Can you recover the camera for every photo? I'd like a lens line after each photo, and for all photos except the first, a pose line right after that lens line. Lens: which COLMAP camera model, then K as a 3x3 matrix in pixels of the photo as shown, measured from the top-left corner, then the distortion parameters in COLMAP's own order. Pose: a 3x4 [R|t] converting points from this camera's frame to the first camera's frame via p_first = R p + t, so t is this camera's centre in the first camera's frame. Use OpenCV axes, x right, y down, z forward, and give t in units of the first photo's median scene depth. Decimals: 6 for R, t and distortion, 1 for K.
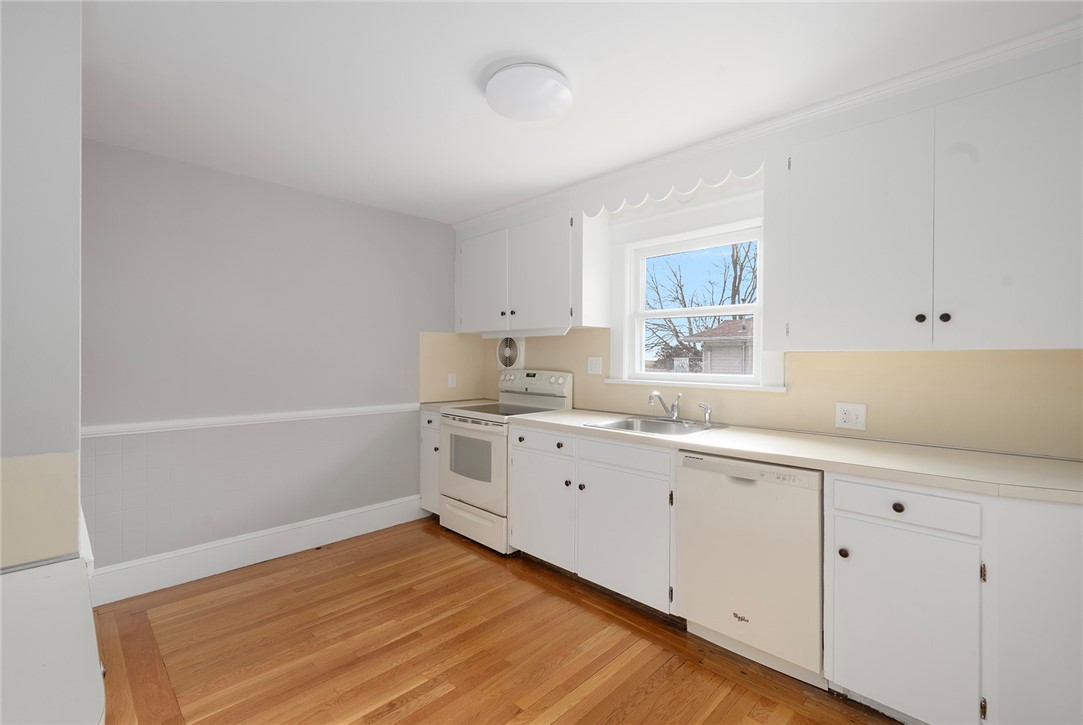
lens RADIAL K [[470.2, 0, 542.3], [0, 470.2, 366.7], [0, 0, 1]] dist [-0.000250, 0.000005]
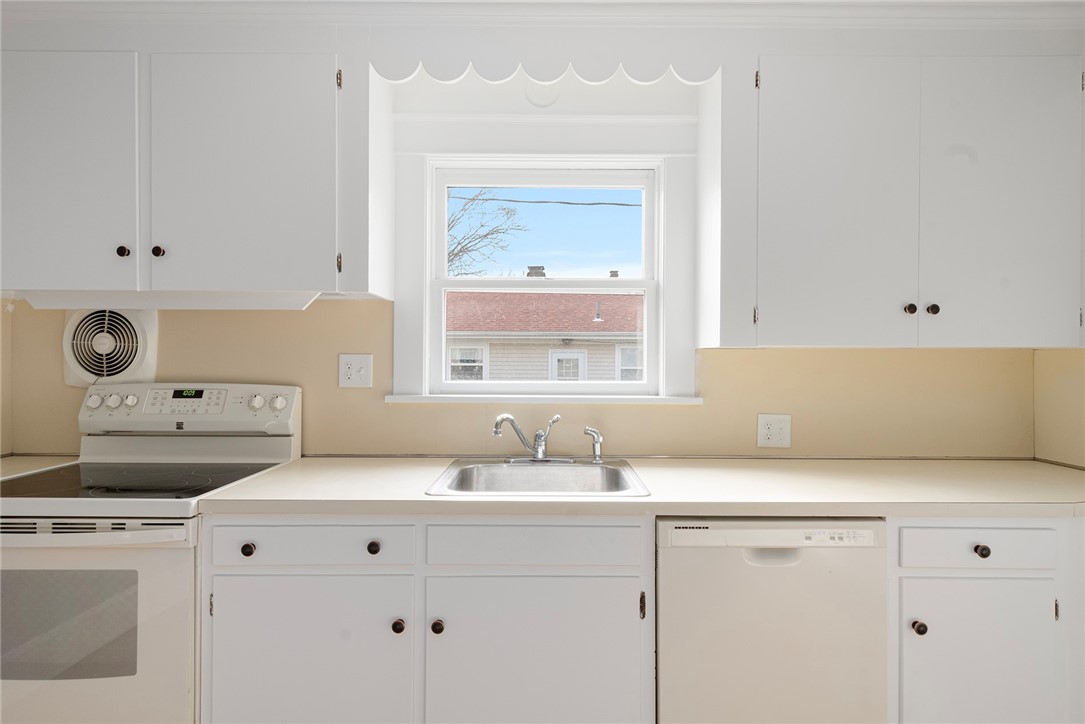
lens RADIAL K [[567.6, 0, 542.2], [0, 567.6, 362.9], [0, 0, 1]] dist [0.010520, 0.000433]
pose [[0.705691, -0.005740, 0.708496, -0.203814], [0.012639, 0.999910, -0.004487, -0.006328], [-0.708407, 0.012121, 0.705700, 0.421158]]
